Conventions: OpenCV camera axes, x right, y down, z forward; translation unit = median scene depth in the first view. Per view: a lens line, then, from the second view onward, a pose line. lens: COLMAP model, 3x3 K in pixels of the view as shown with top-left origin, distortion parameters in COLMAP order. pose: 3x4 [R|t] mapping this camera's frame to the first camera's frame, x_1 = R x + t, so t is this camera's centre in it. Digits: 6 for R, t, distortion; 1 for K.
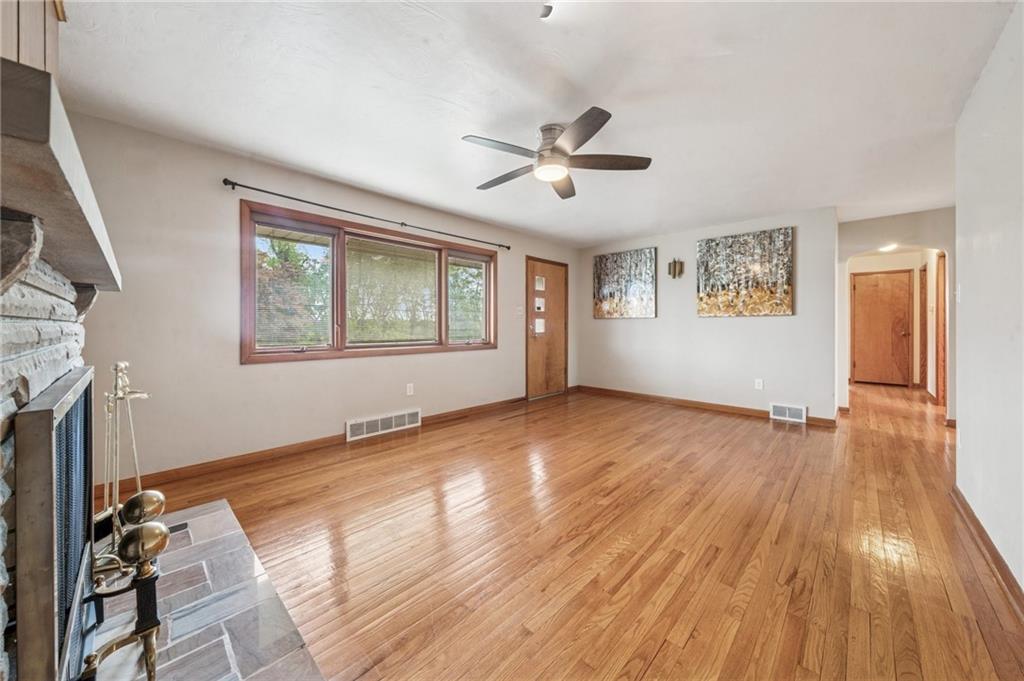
lens RADIAL K [[363.3, 0, 514.6], [0, 363.3, 324.4], [0, 0, 1]] dist [-0.000321, -0.000019]
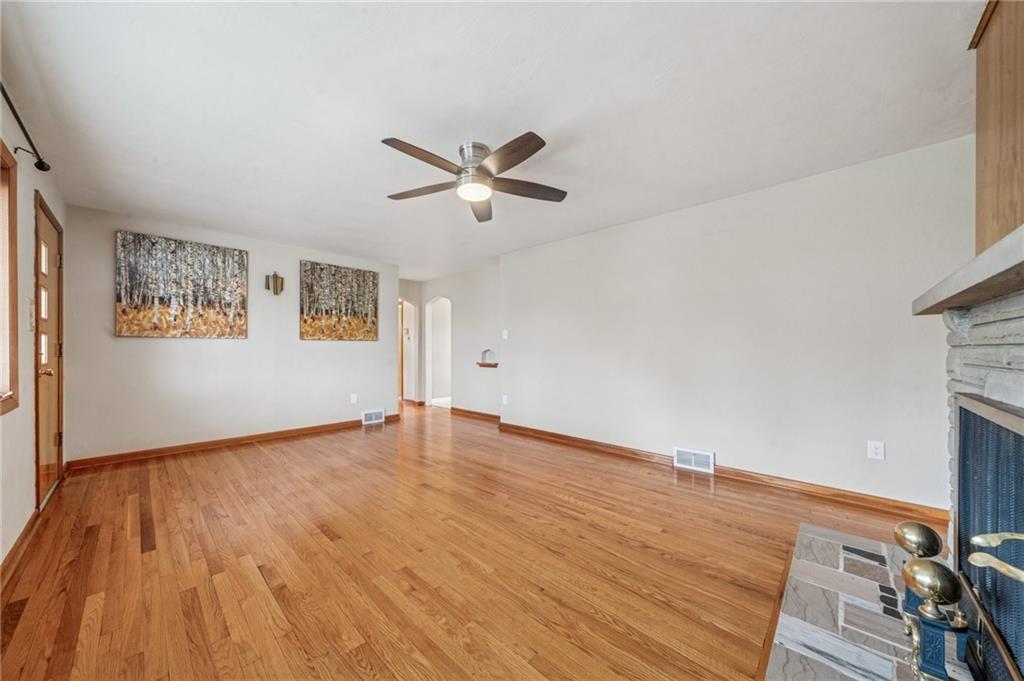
lens RADIAL K [[353.8, 0, 508.7], [0, 353.8, 351.2], [0, 0, 1]] dist [0.000611, 0.000011]
pose [[0.003104, -0.009524, 0.999950, -0.482143], [-0.004341, 0.999945, 0.009538, -0.001686], [-0.999986, -0.004370, 0.003063, 0.514723]]
